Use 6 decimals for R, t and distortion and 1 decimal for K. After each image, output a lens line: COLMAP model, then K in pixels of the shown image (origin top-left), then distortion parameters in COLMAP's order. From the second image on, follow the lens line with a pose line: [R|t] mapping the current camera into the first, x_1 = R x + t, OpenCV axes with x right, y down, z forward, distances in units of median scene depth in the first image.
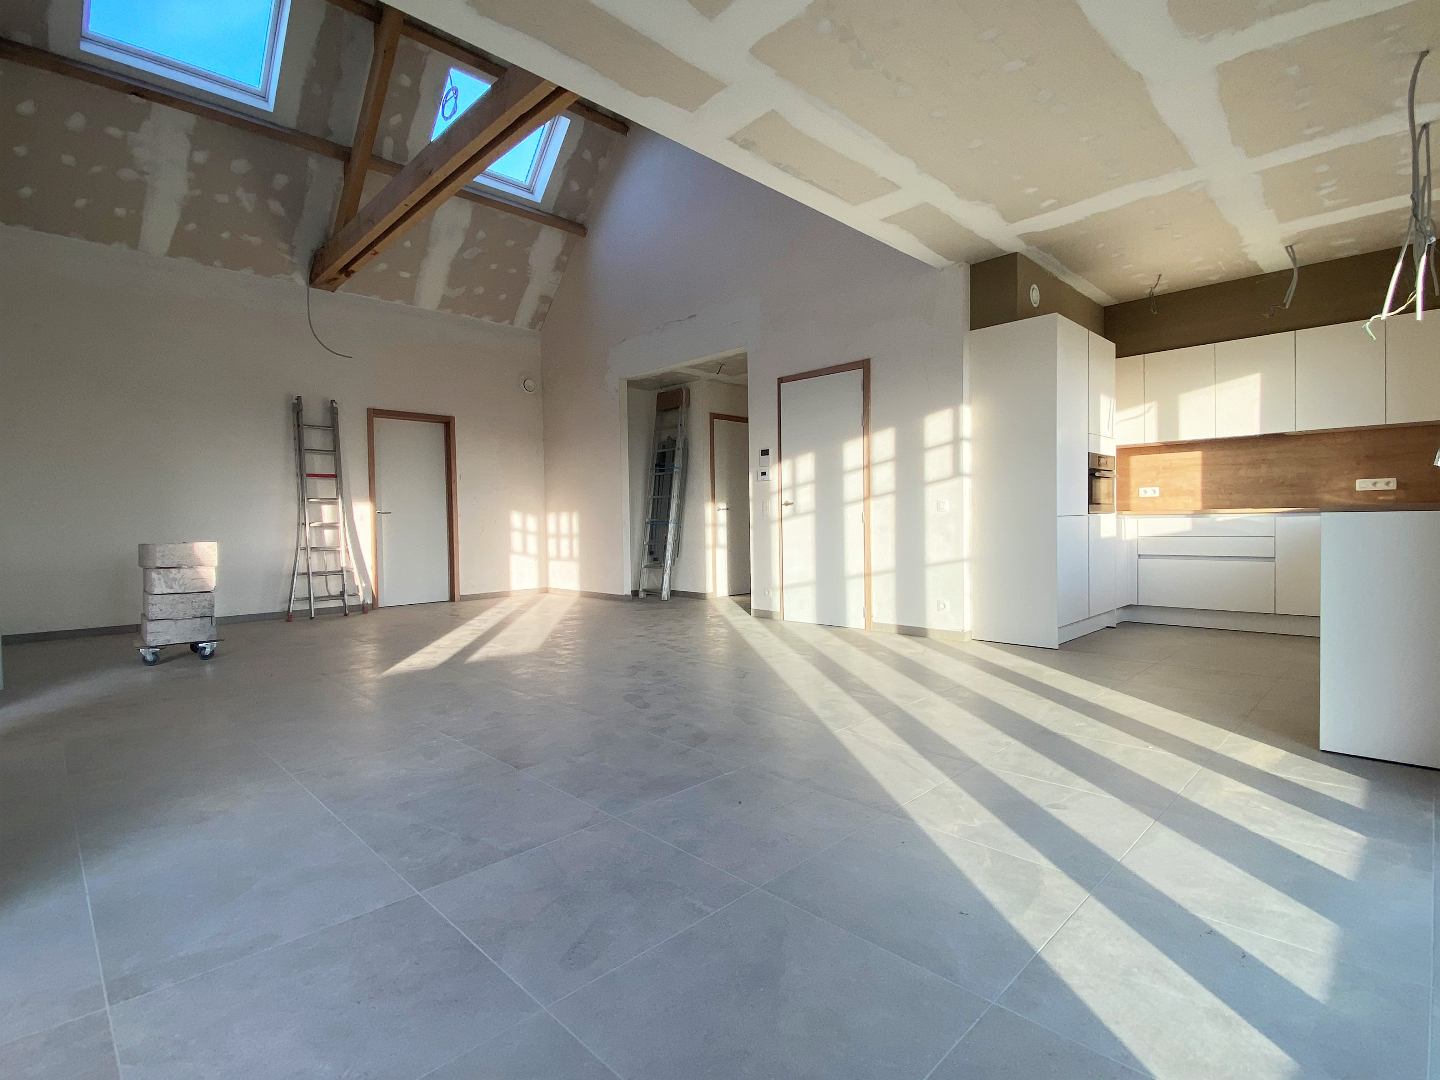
lens RADIAL K [[698.1, 0, 725.2], [0, 698.1, 544.5], [0, 0, 1]] dist [-0.000620, -0.001422]
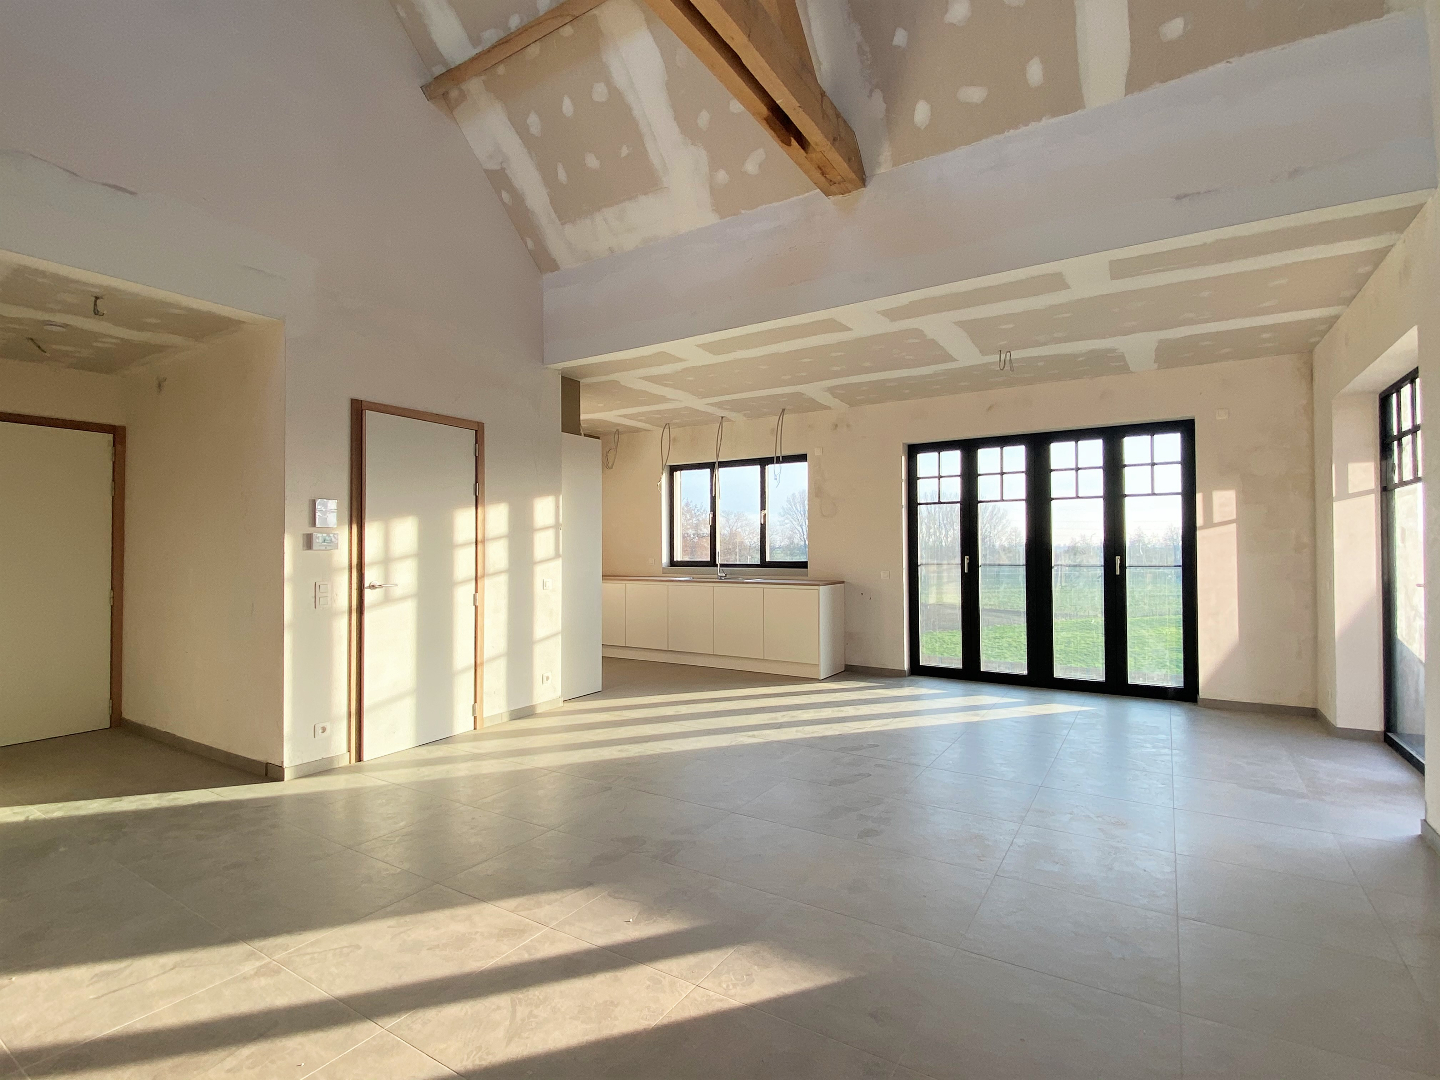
lens RADIAL K [[698.1, 0, 708.6], [0, 698.1, 525.2], [0, 0, 1]] dist [-0.000620, -0.001422]
pose [[-0.221372, 0.051768, 0.973814, -0.738086], [0.042375, 0.998157, -0.043429, -0.082631], [-0.974268, 0.031652, -0.223158, 0.926764]]
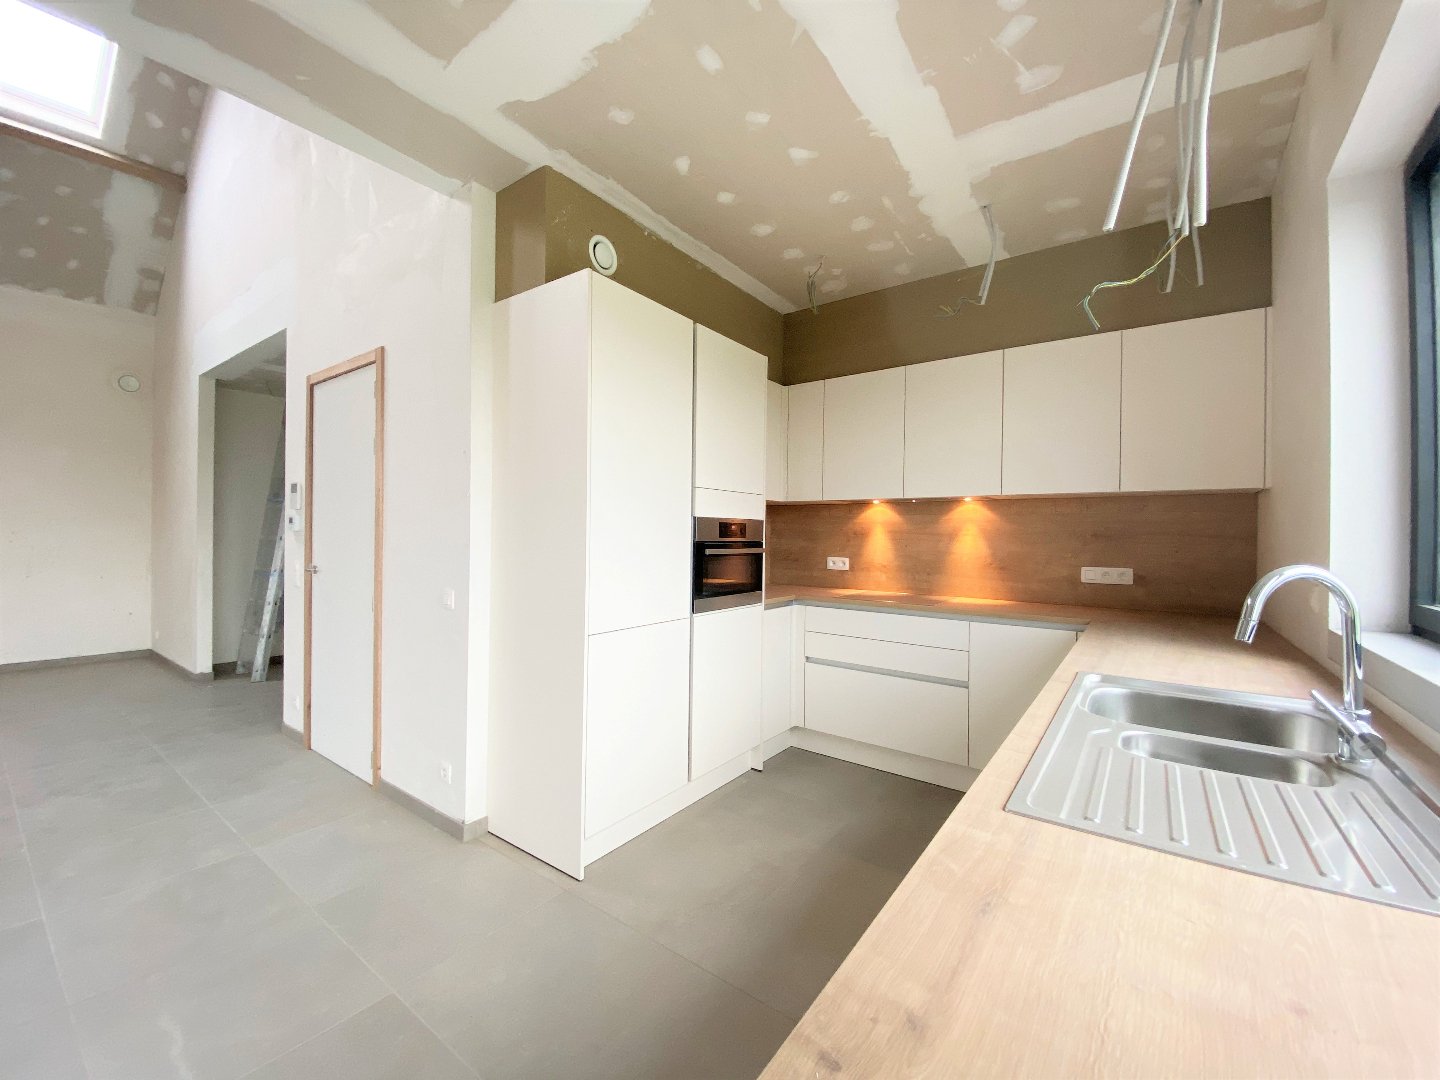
lens RADIAL K [[578.6, 0, 708.2], [0, 578.6, 541.9], [0, 0, 1]] dist [0.000569, -0.000667]
pose [[0.990062, 0.027778, 0.137860, 0.432529], [-0.024764, 0.999416, -0.023536, -0.090804], [-0.138433, 0.019888, 0.990172, 0.454126]]
